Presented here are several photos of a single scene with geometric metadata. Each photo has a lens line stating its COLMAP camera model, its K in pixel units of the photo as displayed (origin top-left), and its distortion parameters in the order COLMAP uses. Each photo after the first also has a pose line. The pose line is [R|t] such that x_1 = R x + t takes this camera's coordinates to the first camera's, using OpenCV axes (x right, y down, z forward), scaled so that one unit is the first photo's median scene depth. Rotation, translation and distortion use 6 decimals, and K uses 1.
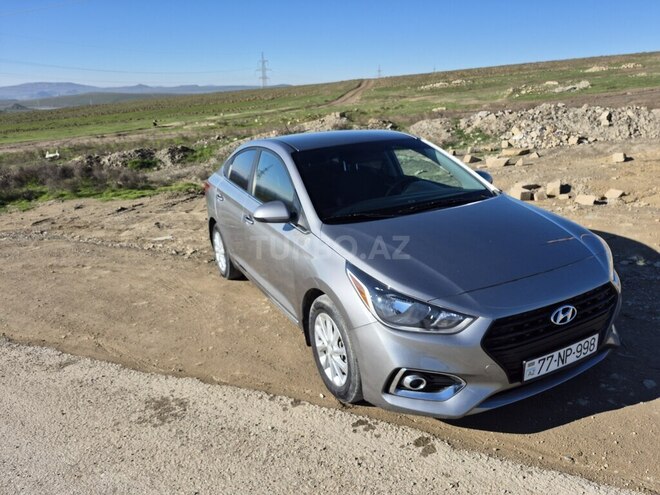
lens RADIAL K [[449.3, 0, 335.5], [0, 449.3, 249.8], [0, 0, 1]] dist [0.066471, -0.066535]
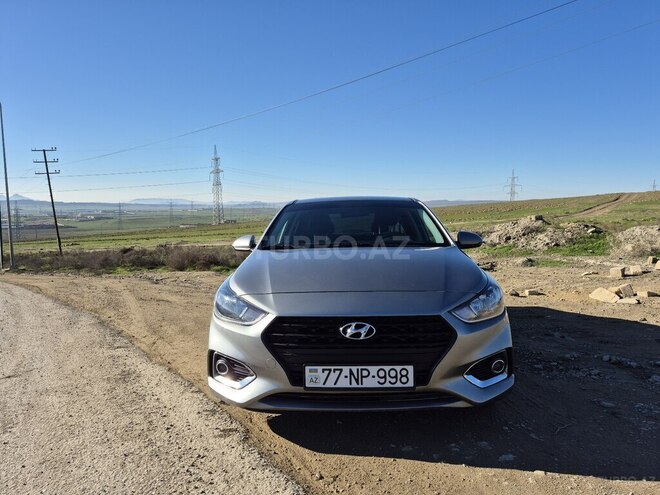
lens RADIAL K [[449.9, 0, 342.3], [0, 449.9, 247.1], [0, 0, 1]] dist [0.060777, -0.054846]
pose [[0.871651, 0.060476, -0.486382, 0.215332], [-0.176802, 0.964341, -0.196945, 0.038203], [0.457127, 0.257661, 0.851261, 0.019838]]
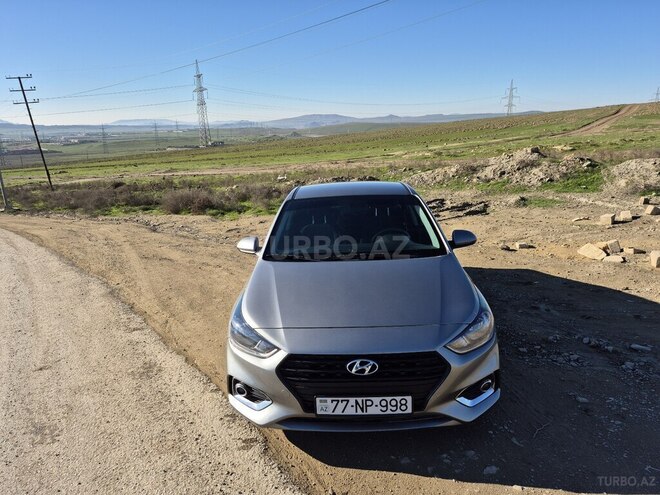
lens RADIAL K [[449.3, 0, 335.5], [0, 449.3, 249.8], [0, 0, 1]] dist [0.066471, -0.066535]
pose [[0.874619, 0.128782, -0.467393, 0.211448], [-0.154581, 0.987833, -0.017082, -0.026013], [0.459506, 0.087190, 0.883885, -0.009695]]
